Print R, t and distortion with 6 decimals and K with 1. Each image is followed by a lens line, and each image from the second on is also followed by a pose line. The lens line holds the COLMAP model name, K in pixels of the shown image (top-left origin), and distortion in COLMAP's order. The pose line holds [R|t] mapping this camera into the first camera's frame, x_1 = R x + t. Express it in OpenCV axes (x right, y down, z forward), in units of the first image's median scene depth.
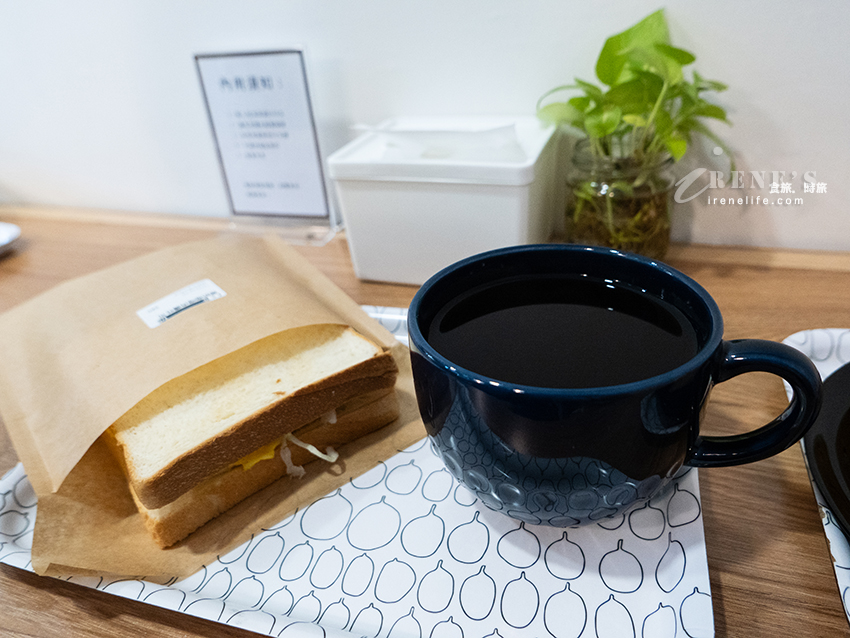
lens RADIAL K [[612.6, 0, 425.0], [0, 612.6, 319.0], [0, 0, 1]] dist [-0.030166, 0.010347]
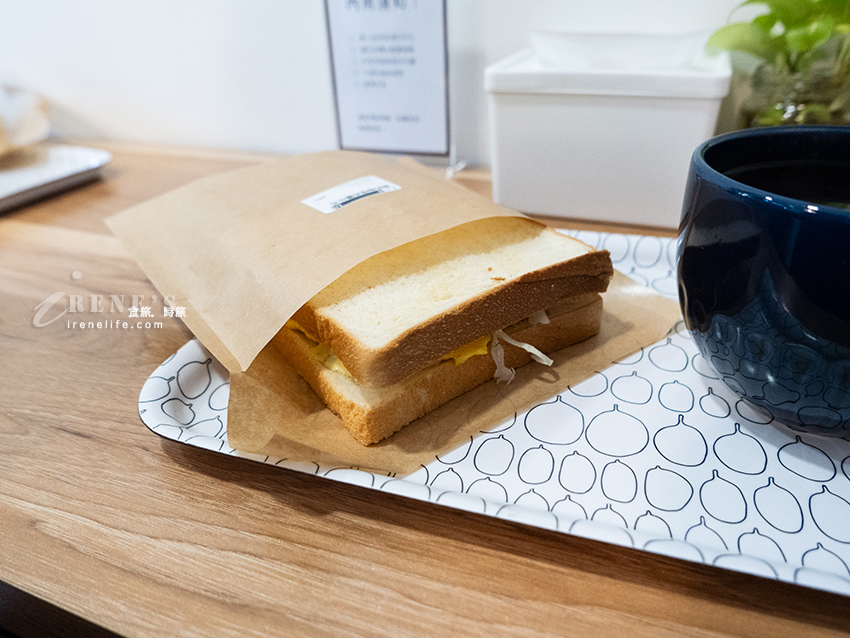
lens RADIAL K [[612.6, 0, 425.0], [0, 612.6, 319.0], [0, 0, 1]] dist [-0.030166, 0.010347]
pose [[0.998206, 0.057877, -0.015336, -0.324020], [-0.058071, 0.998234, -0.012538, 0.193750], [0.014583, 0.013406, 0.999804, 0.136384]]
